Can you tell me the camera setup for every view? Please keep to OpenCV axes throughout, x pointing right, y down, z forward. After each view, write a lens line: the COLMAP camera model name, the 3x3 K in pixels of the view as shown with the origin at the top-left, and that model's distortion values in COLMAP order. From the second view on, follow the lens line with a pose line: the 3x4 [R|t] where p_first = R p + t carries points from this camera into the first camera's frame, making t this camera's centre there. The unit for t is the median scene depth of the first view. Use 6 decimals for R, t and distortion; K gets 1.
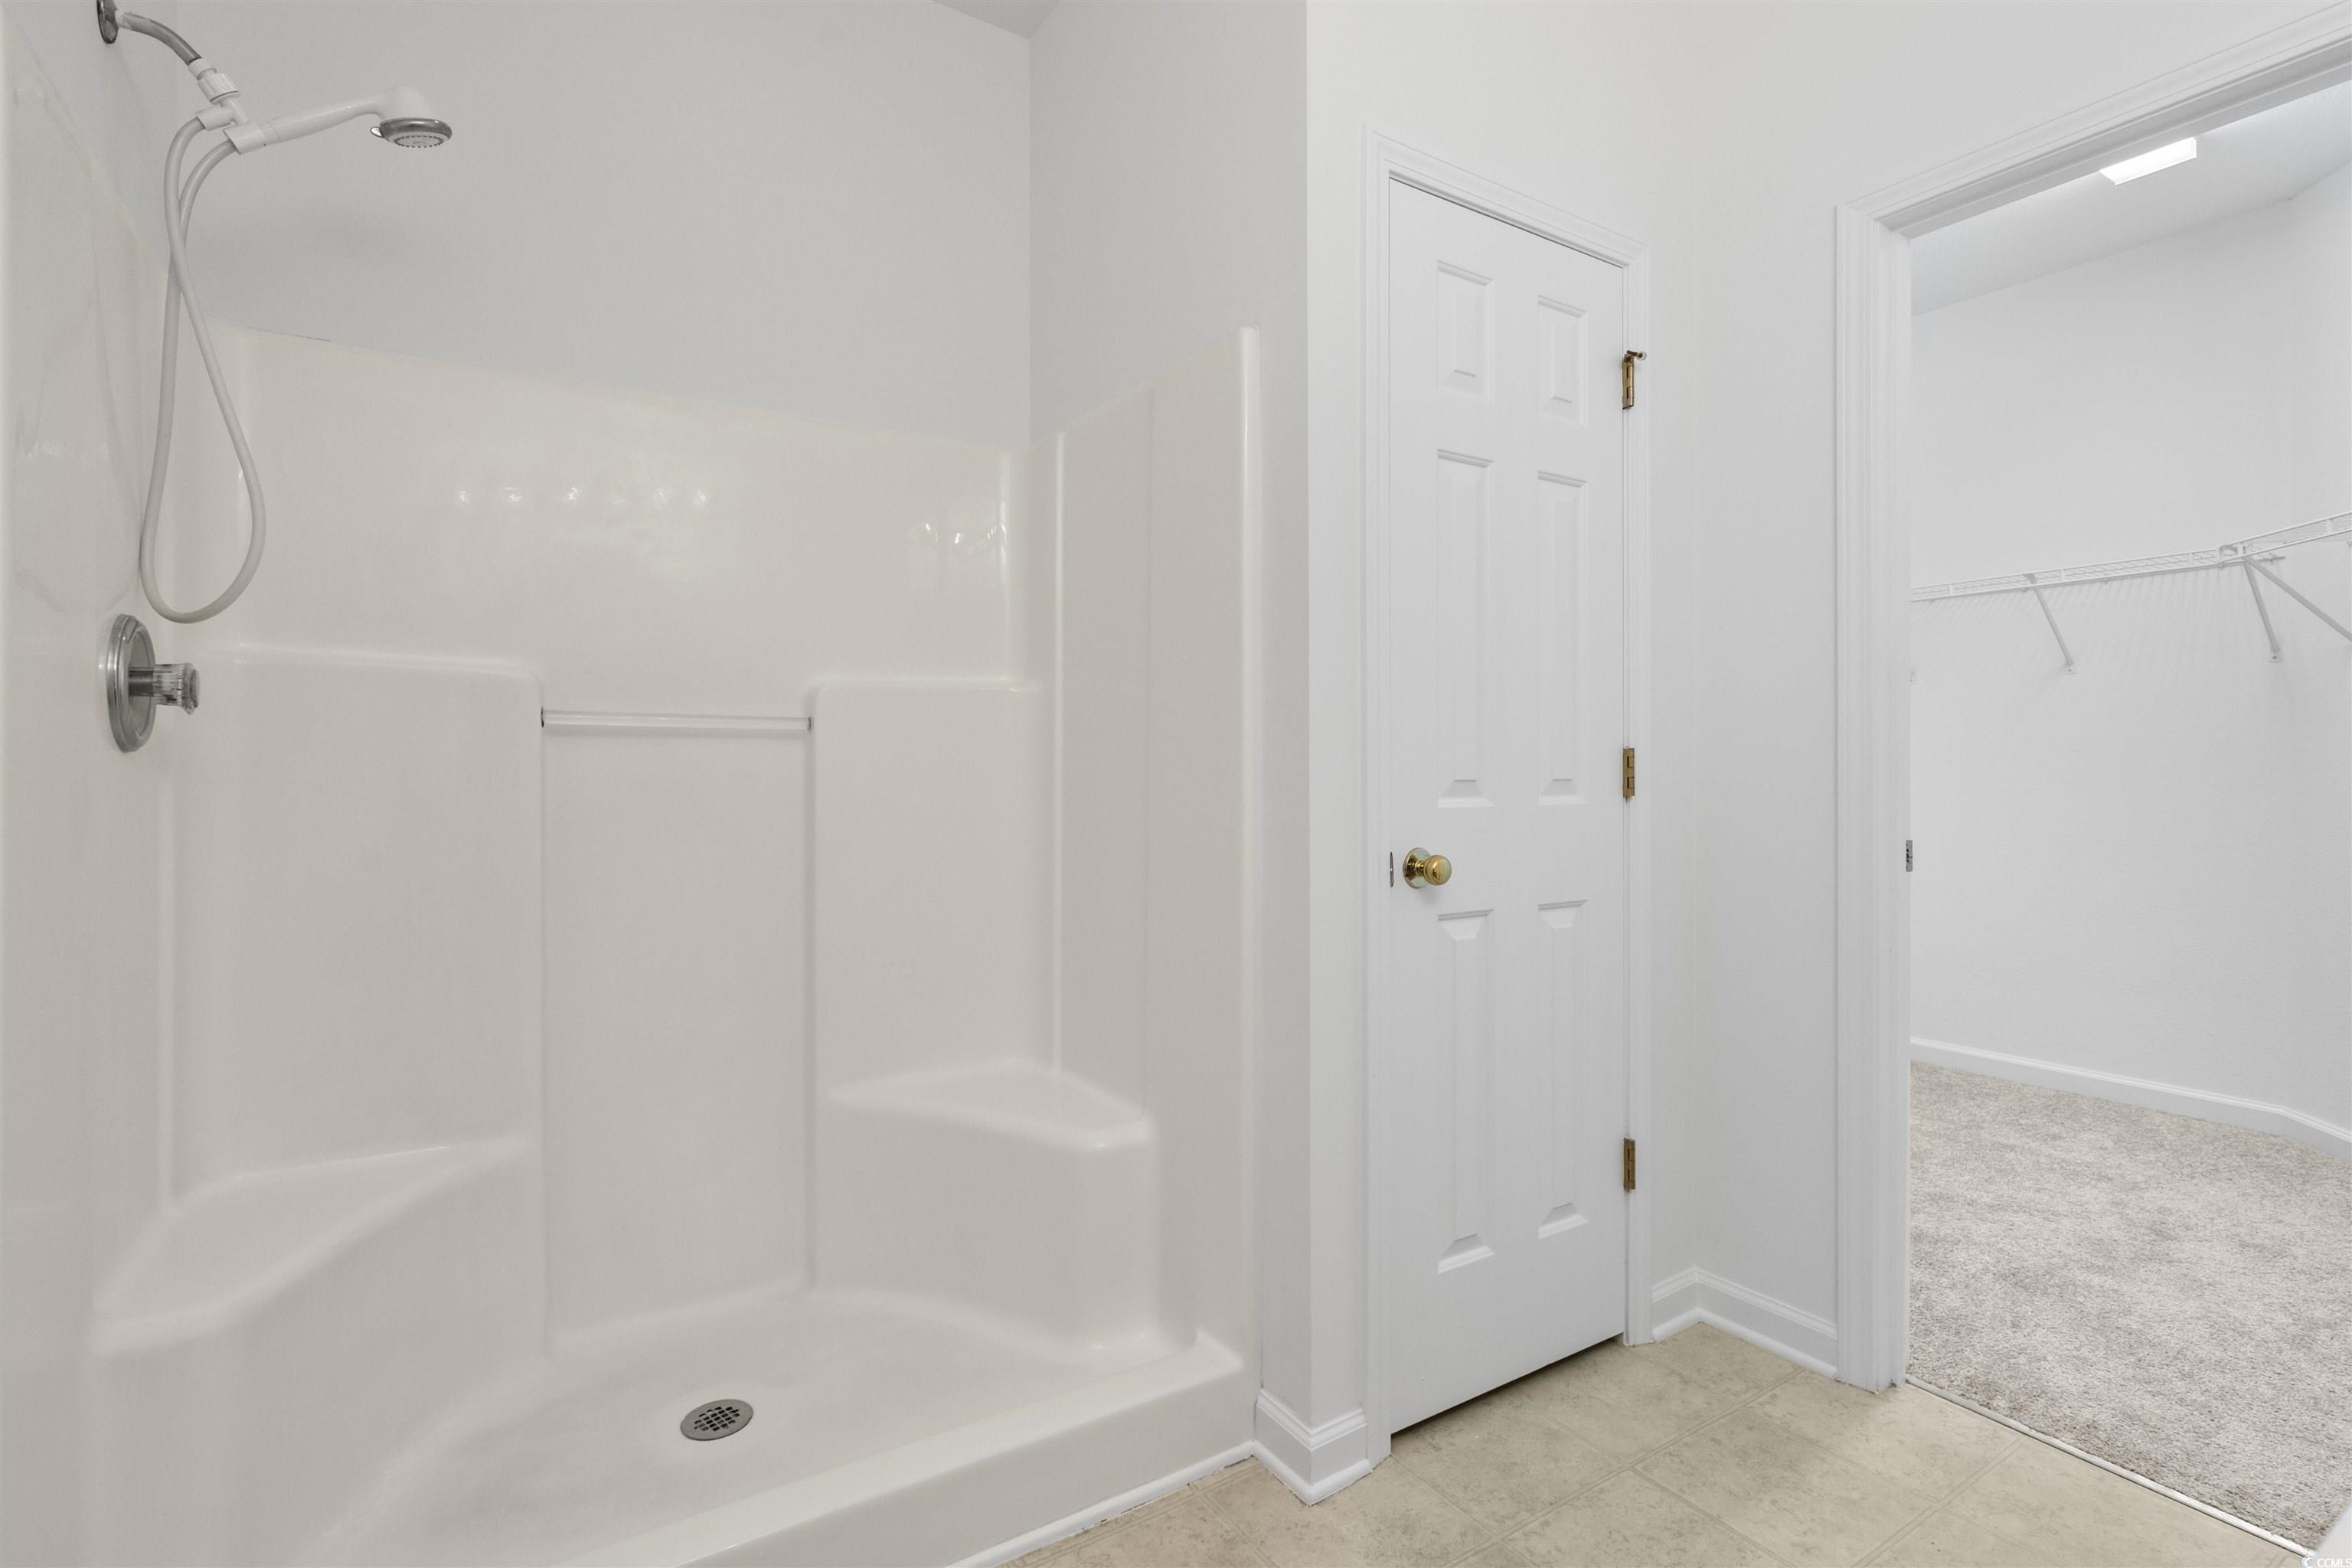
lens RADIAL K [[1099.8, 0, 1177.7], [0, 1099.8, 752.0], [0, 0, 1]] dist [-0.001186, 0.000977]
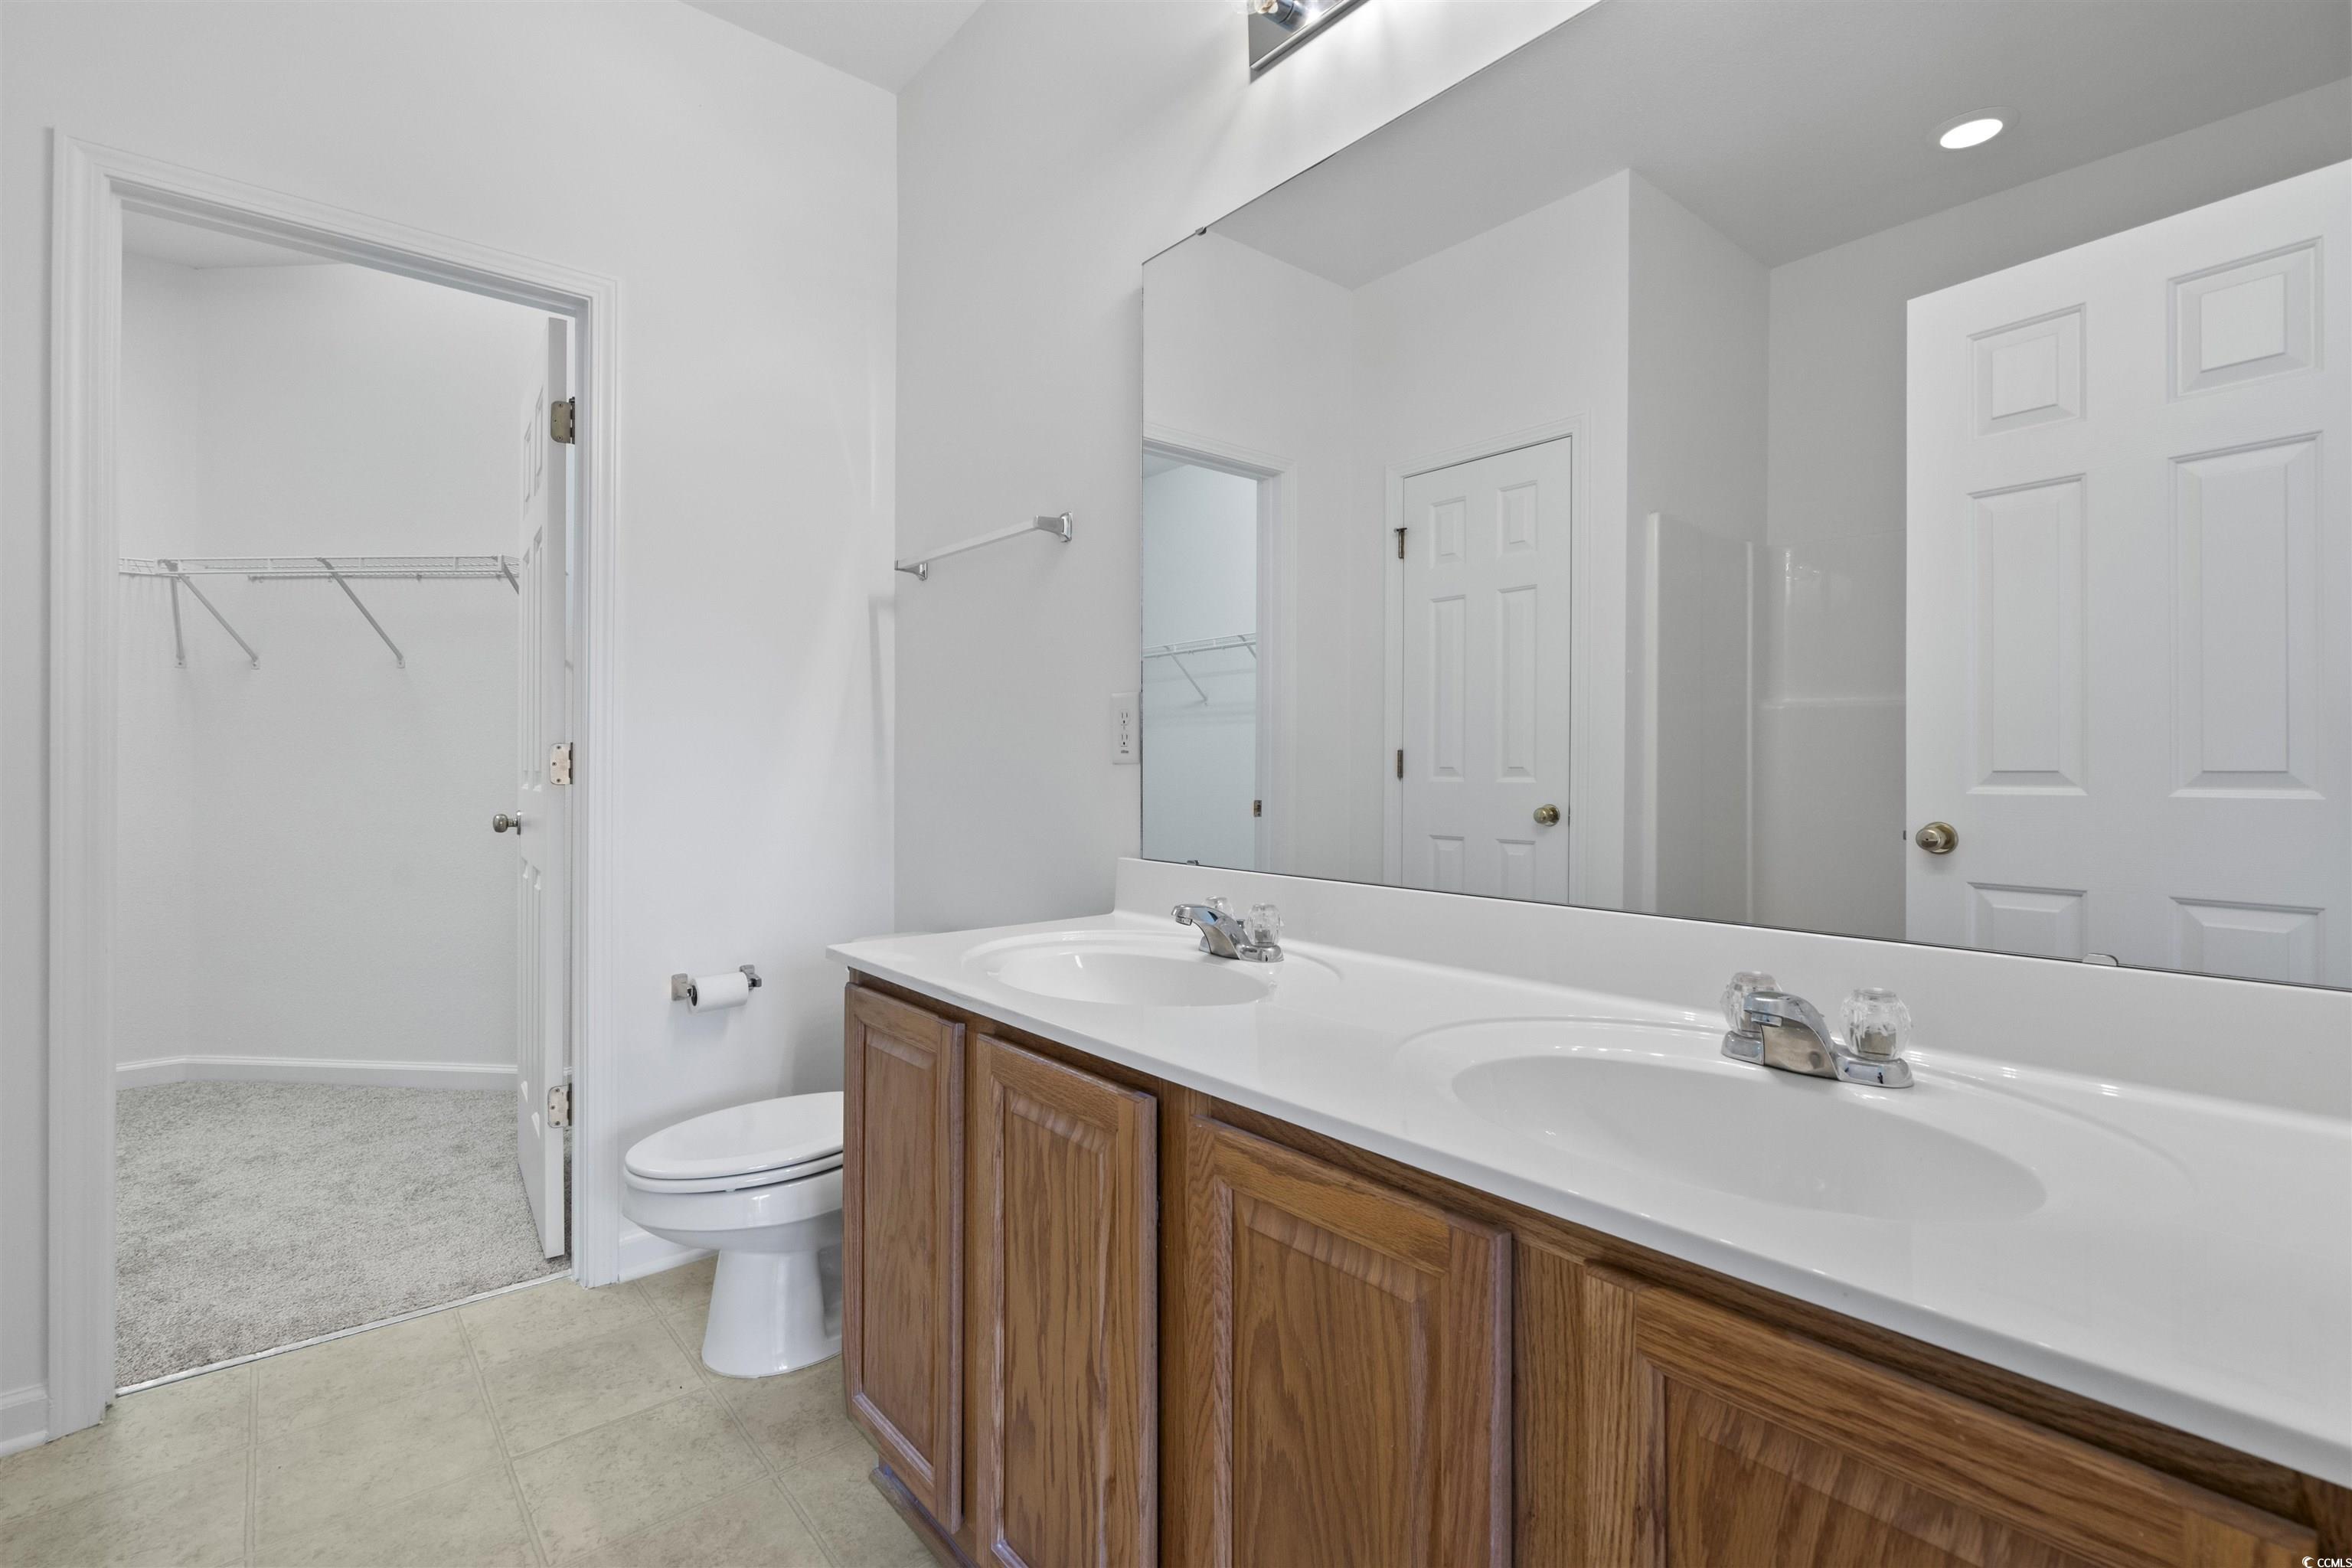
lens RADIAL K [[1074.5, 0, 1170.7], [0, 1074.5, 758.7], [0, 0, 1]] dist [-0.000763, 0.000379]
pose [[-0.130099, 0.000835, 0.991501, -0.364910], [-0.009786, 0.999950, -0.002127, 0.010233], [-0.991453, -0.009979, -0.130084, 0.207469]]
